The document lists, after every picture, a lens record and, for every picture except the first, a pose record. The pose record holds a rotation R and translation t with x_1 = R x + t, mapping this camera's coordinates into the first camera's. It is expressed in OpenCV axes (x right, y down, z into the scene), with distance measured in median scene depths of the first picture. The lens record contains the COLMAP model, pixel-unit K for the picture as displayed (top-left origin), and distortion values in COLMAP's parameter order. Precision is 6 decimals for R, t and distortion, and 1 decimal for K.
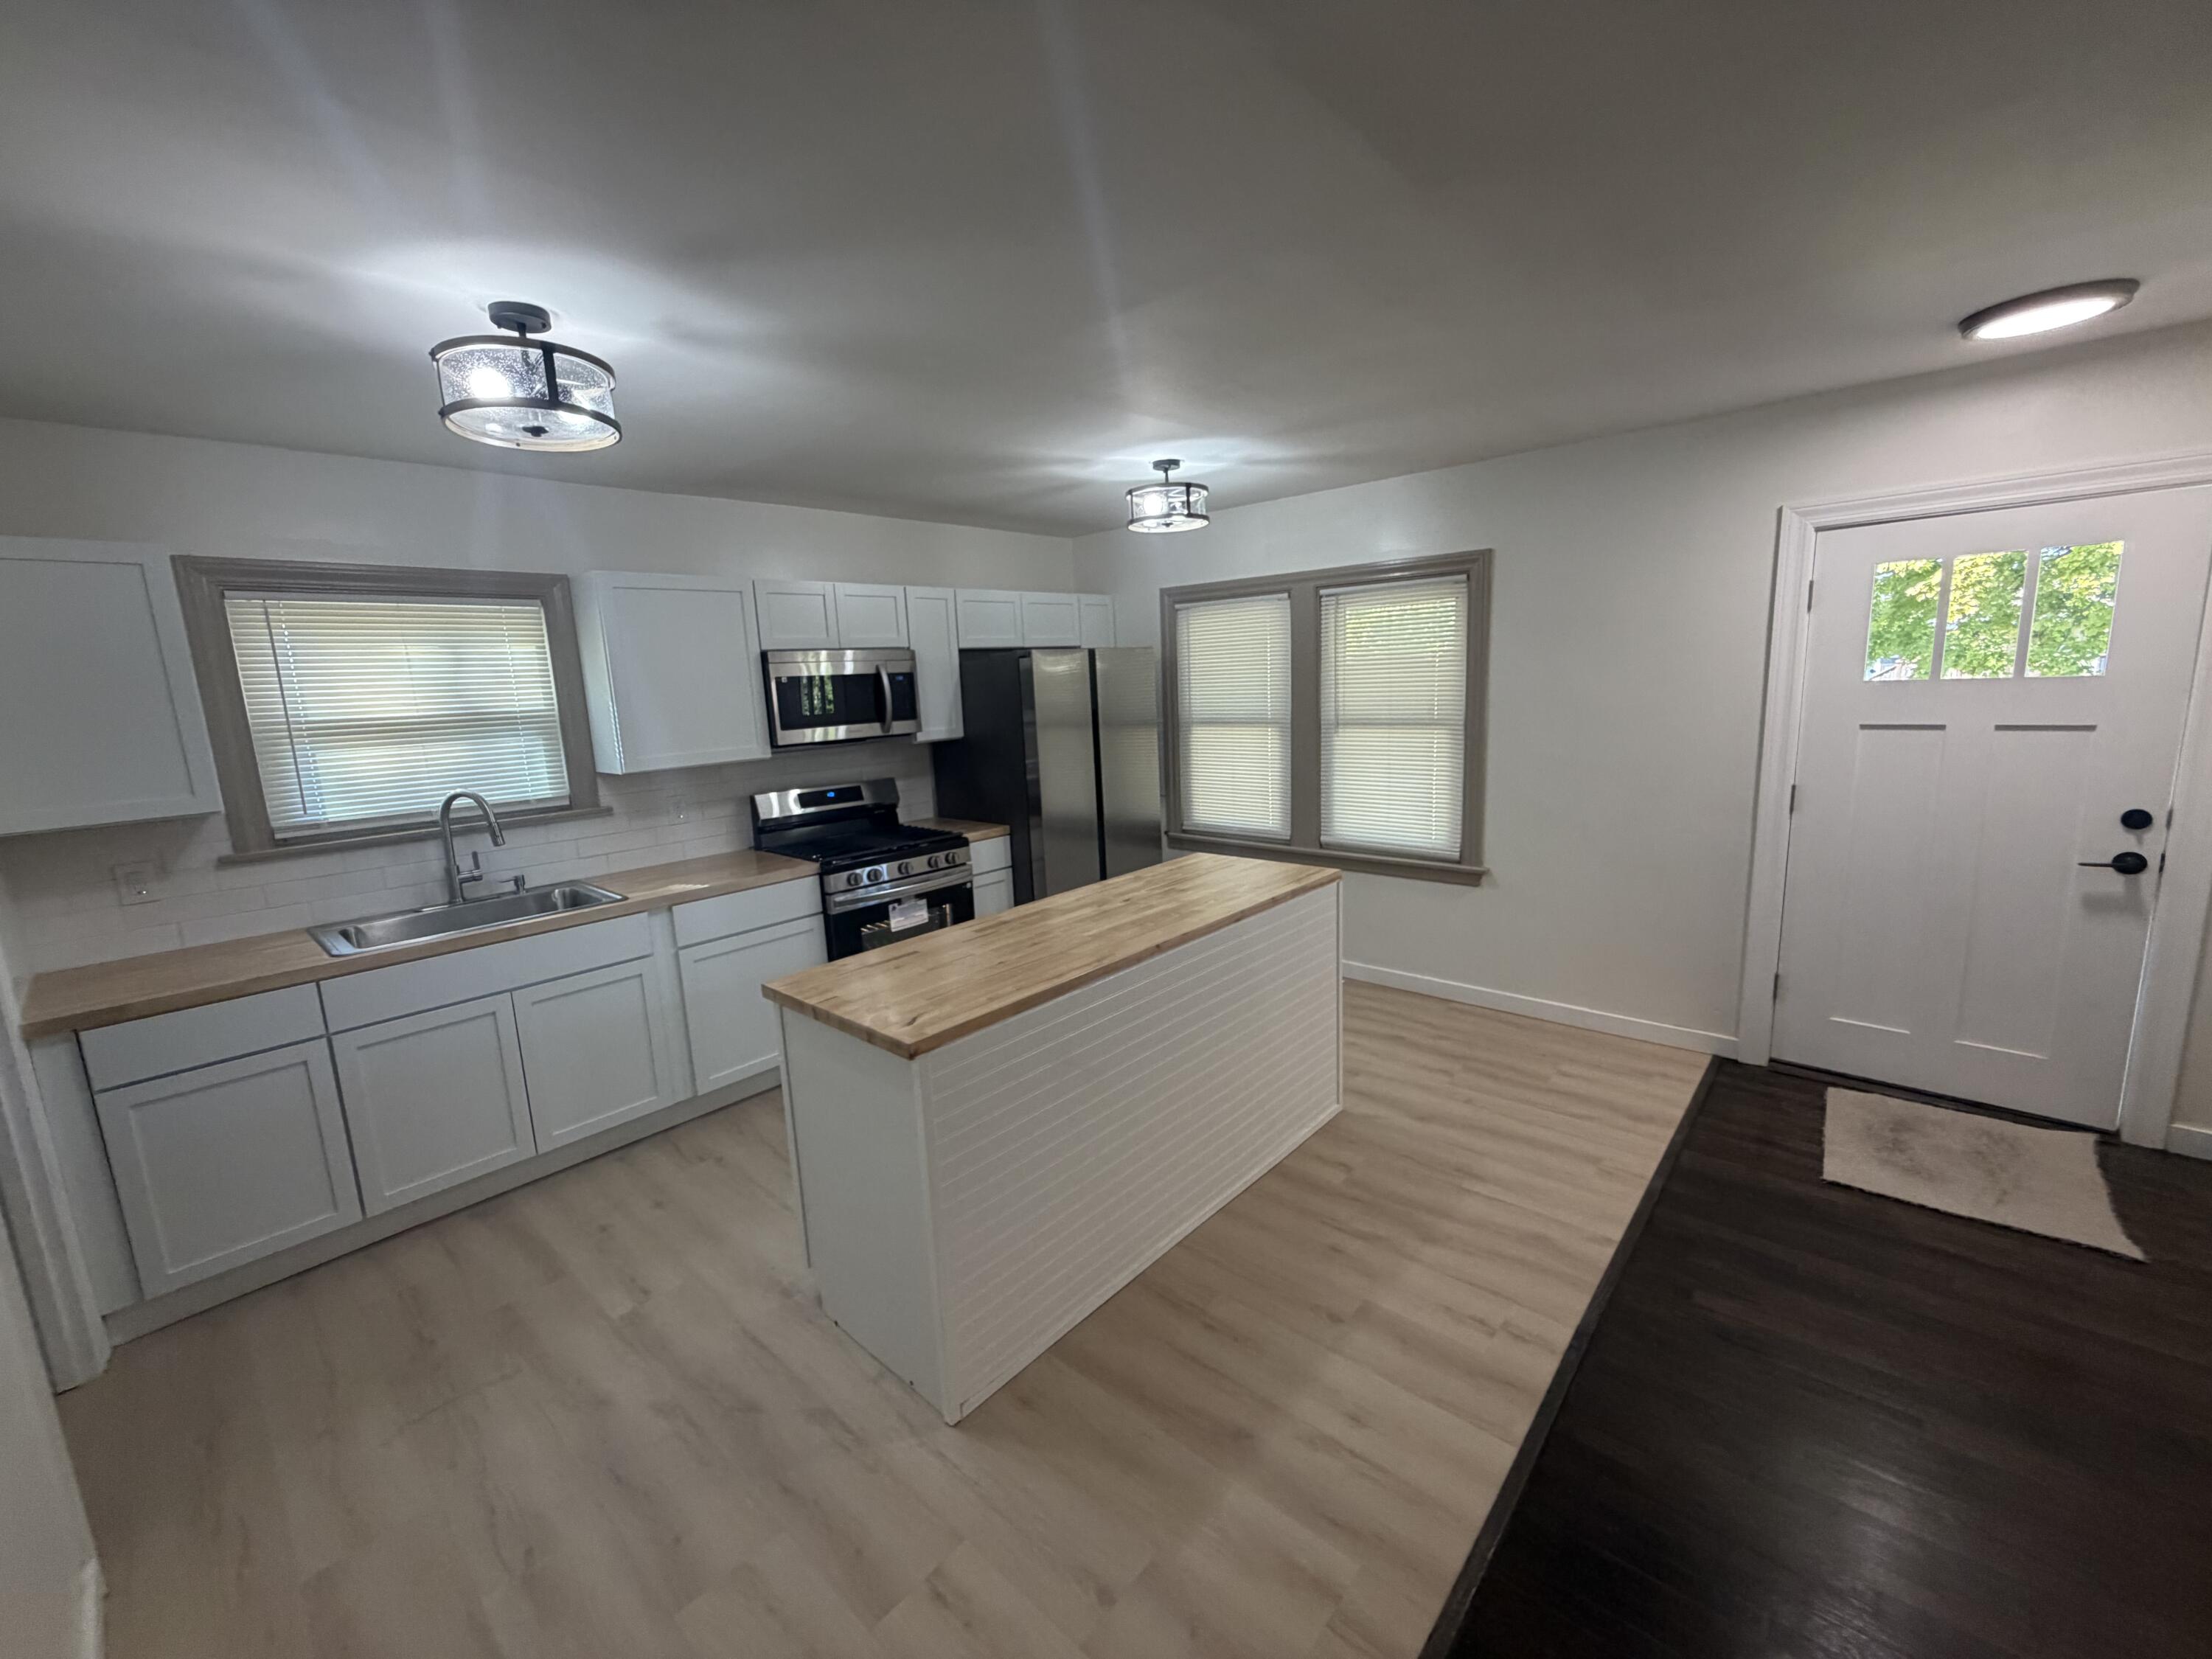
lens RADIAL K [[892.0, 0, 1111.1], [0, 892.0, 810.7], [0, 0, 1]] dist [0.002751, 0.000017]
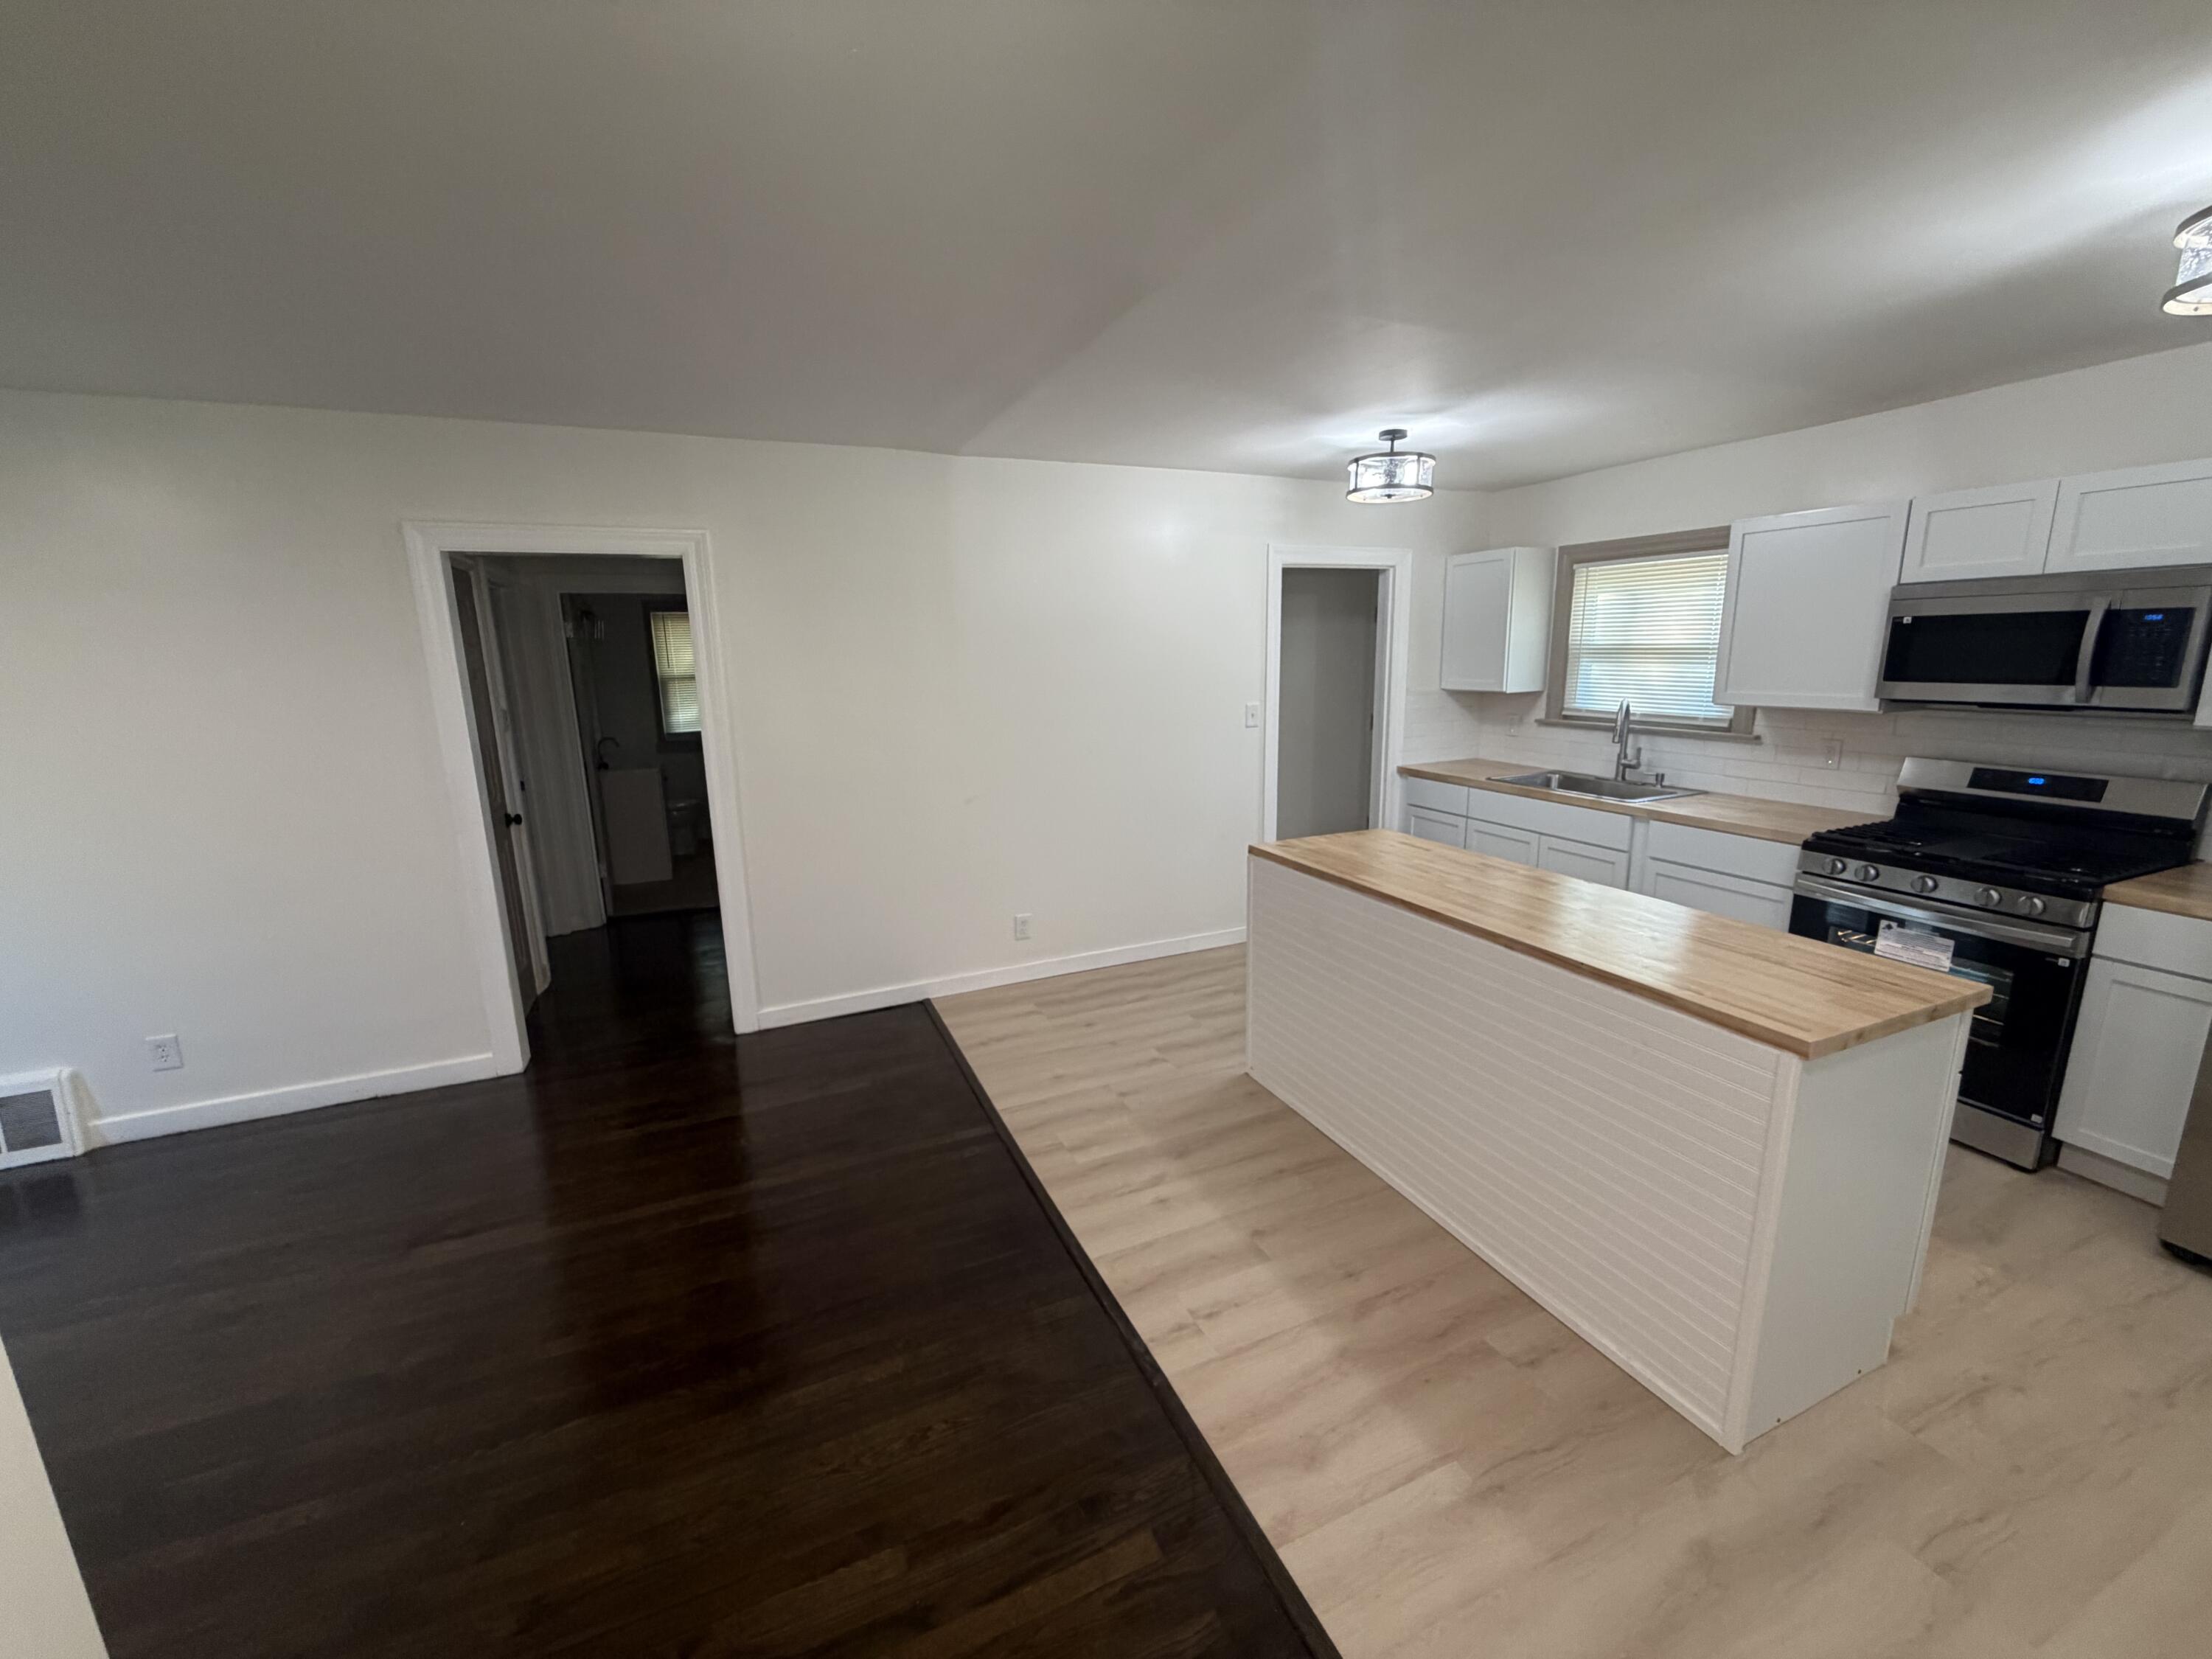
lens RADIAL K [[892.0, 0, 1116.1], [0, 892.0, 838.0], [0, 0, 1]] dist [0.002751, 0.000017]
pose [[-0.407347, 0.249569, -0.878512, 1.038115], [-0.094214, 0.945322, 0.312233, -0.213474], [0.908401, 0.209955, -0.361562, 0.987433]]
